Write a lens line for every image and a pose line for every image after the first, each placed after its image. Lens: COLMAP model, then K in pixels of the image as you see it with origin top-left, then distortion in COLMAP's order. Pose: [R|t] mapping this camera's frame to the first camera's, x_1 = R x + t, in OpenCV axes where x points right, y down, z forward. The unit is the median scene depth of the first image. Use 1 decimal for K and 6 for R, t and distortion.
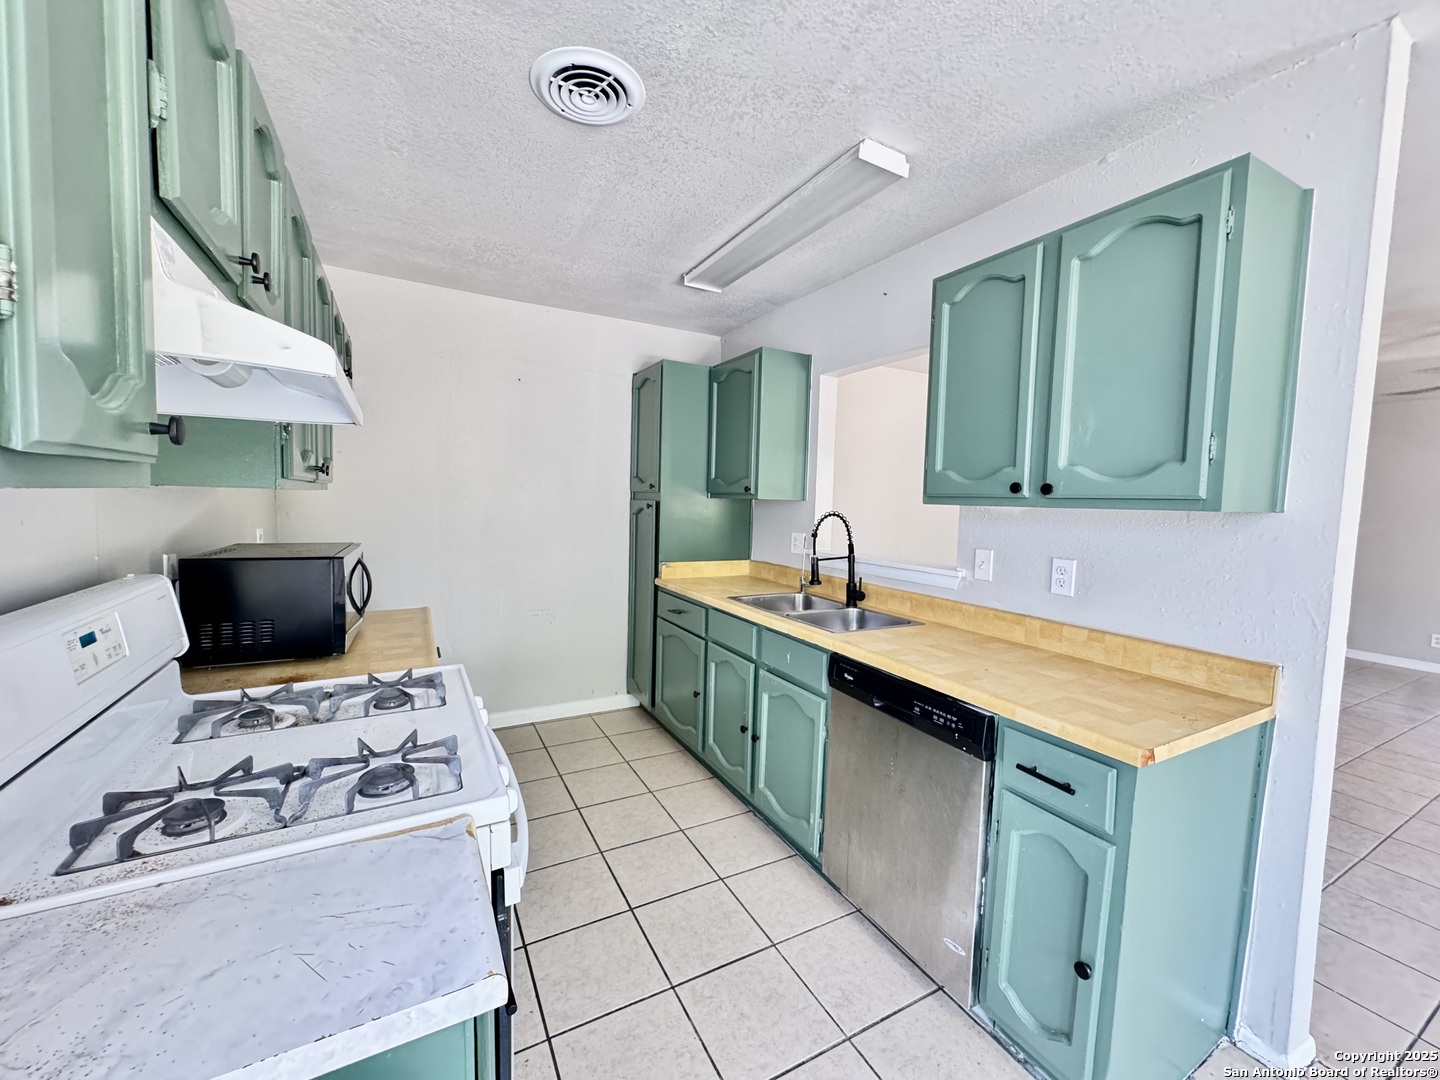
lens RADIAL K [[575.4, 0, 720.0], [0, 575.4, 540.0], [0, 0, 1]] dist [-0.000445, -0.000013]
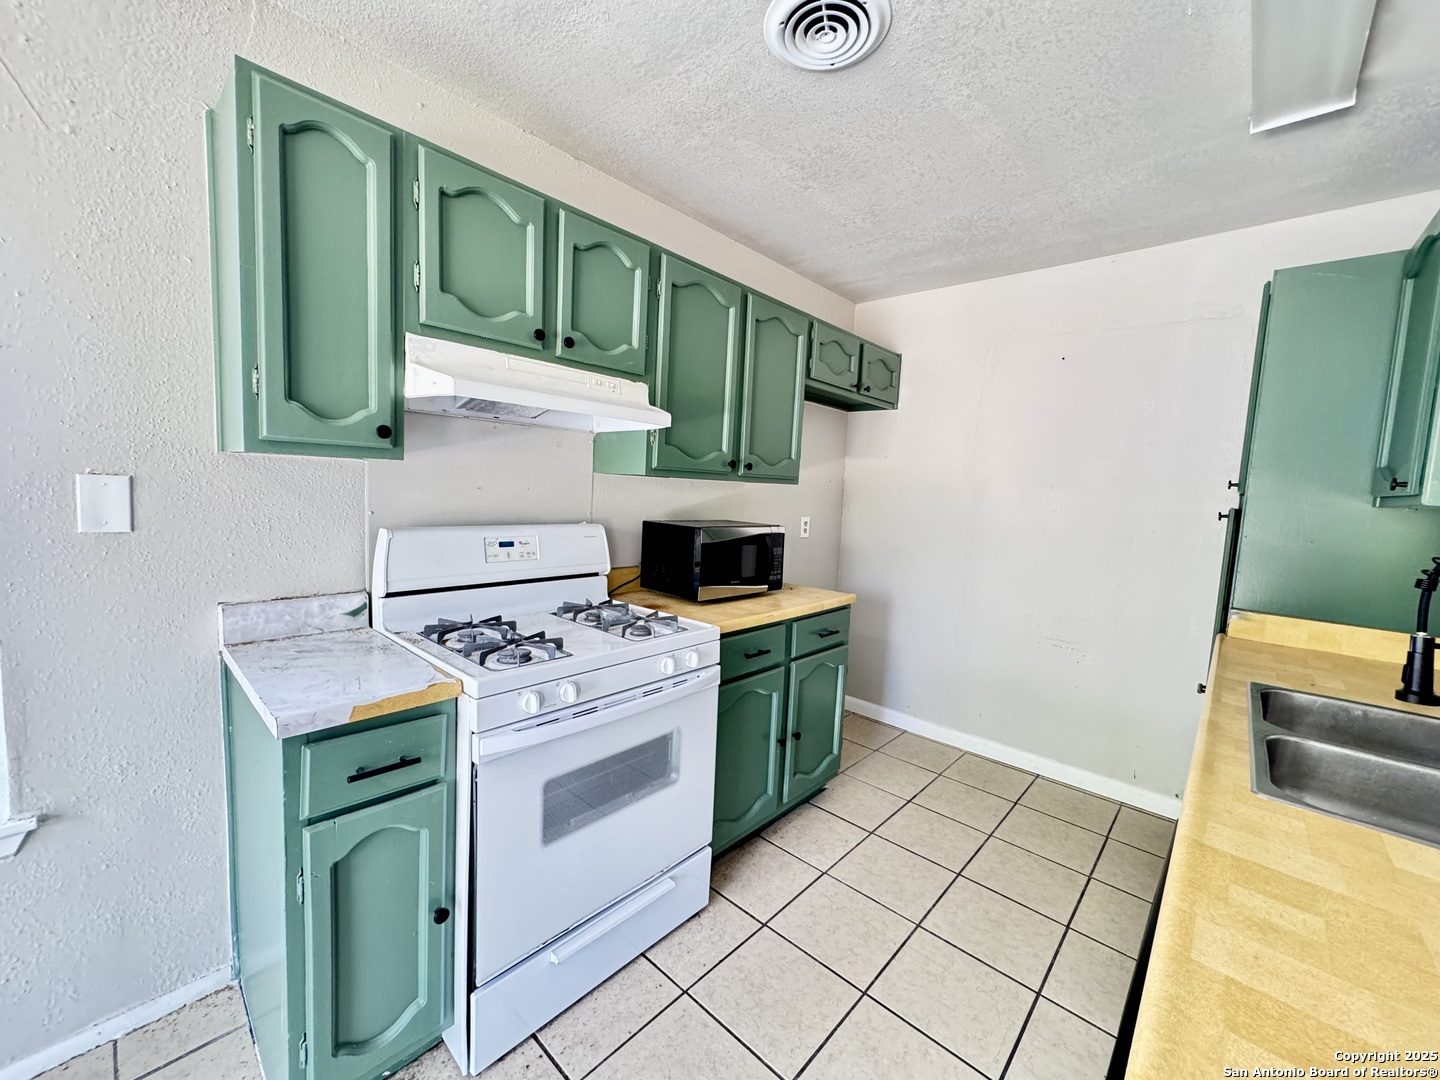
lens RADIAL K [[575.4, 0, 720.0], [0, 575.4, 540.0], [0, 0, 1]] dist [-0.000445, -0.000013]
pose [[0.324197, 0.075419, -0.942978, 0.628548], [-0.106721, 0.993369, 0.042758, -0.005096], [0.939950, 0.086773, 0.330096, 0.616978]]
